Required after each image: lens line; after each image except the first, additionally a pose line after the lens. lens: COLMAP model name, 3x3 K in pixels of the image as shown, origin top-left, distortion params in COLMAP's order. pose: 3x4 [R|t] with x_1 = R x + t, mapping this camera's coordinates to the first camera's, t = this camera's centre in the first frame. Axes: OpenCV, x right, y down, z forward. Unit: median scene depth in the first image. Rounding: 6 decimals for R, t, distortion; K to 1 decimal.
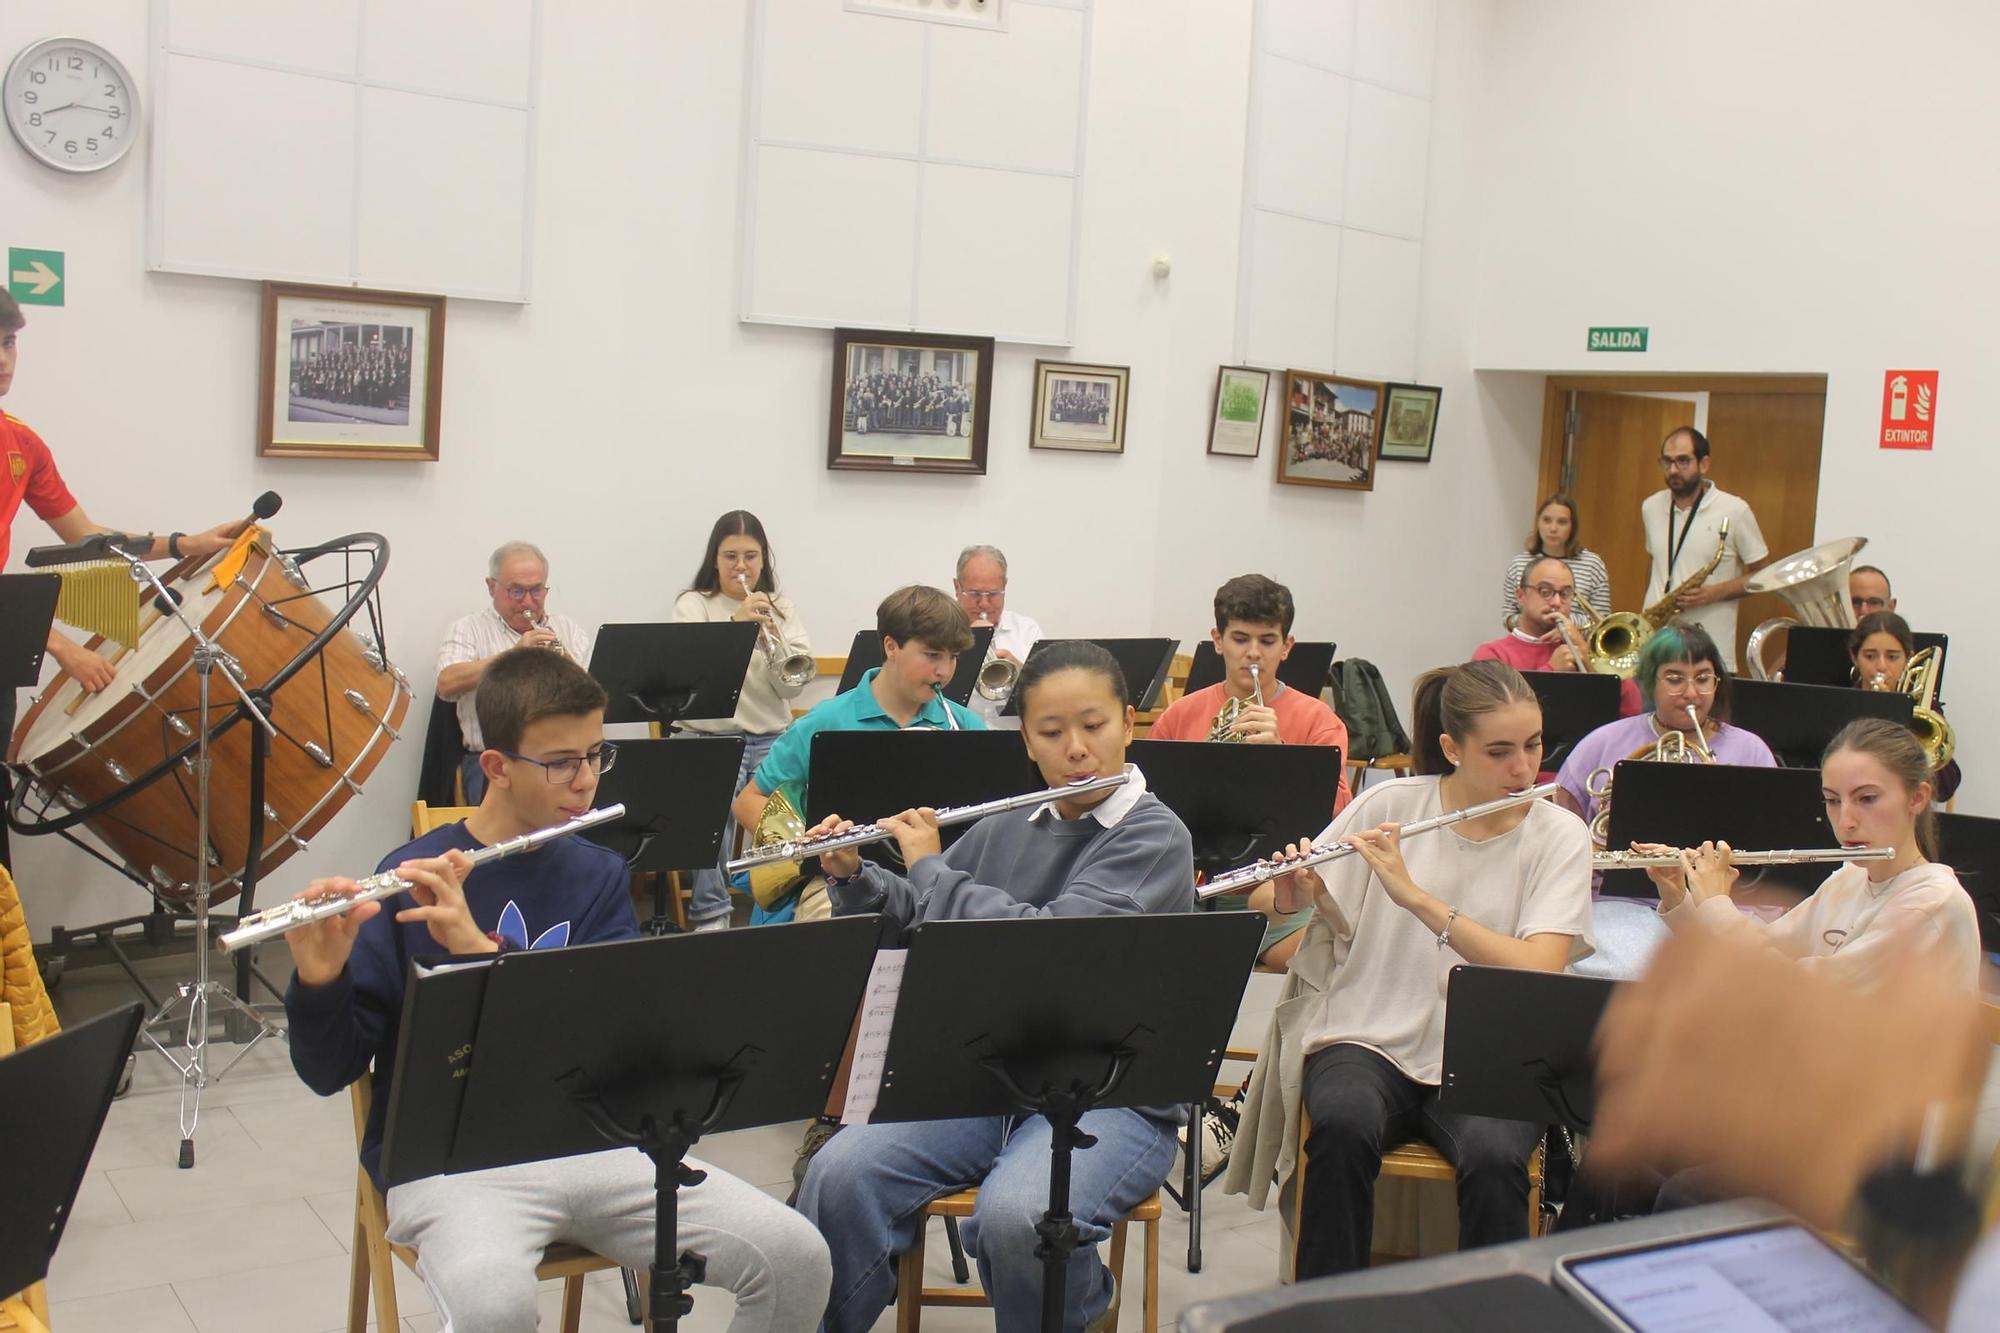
lens RADIAL K [[2049.2, 0, 1000.0], [0, 2049.2, 666.5], [0, 0, 1]] dist [-0.154614, 0.203186]
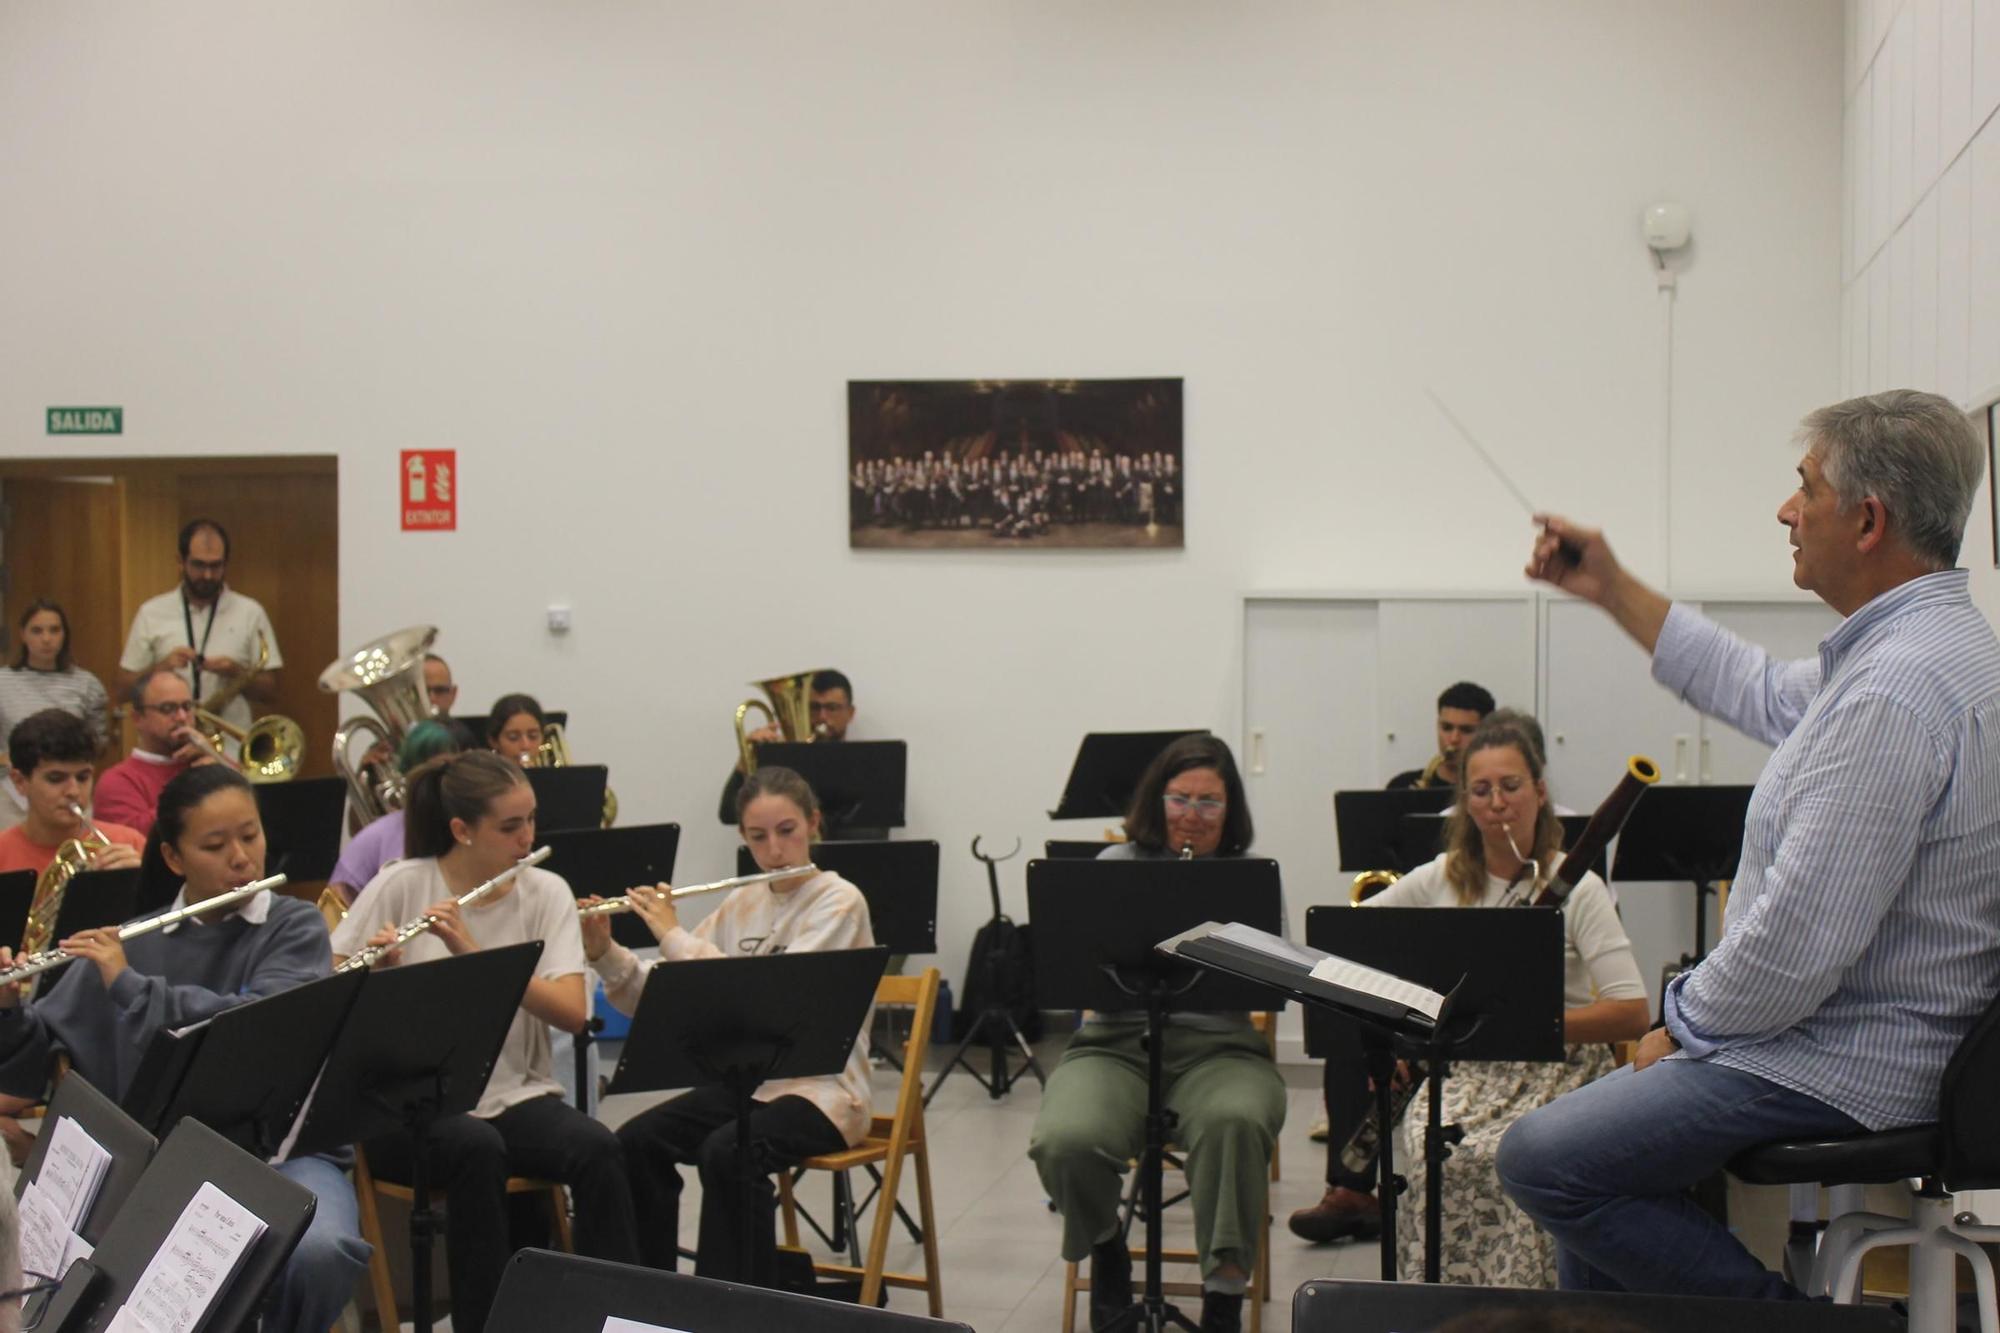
lens RADIAL K [[2905.4, 0, 1000.0], [0, 2905.4, 666.5], [0, 0, 1]] dist [-0.047484, 0.072850]
pose [[0.717345, -0.075907, 0.692571, -0.327599], [0.111469, 0.993746, -0.006540, -0.003353], [-0.687743, 0.081892, 0.721320, -0.198445]]
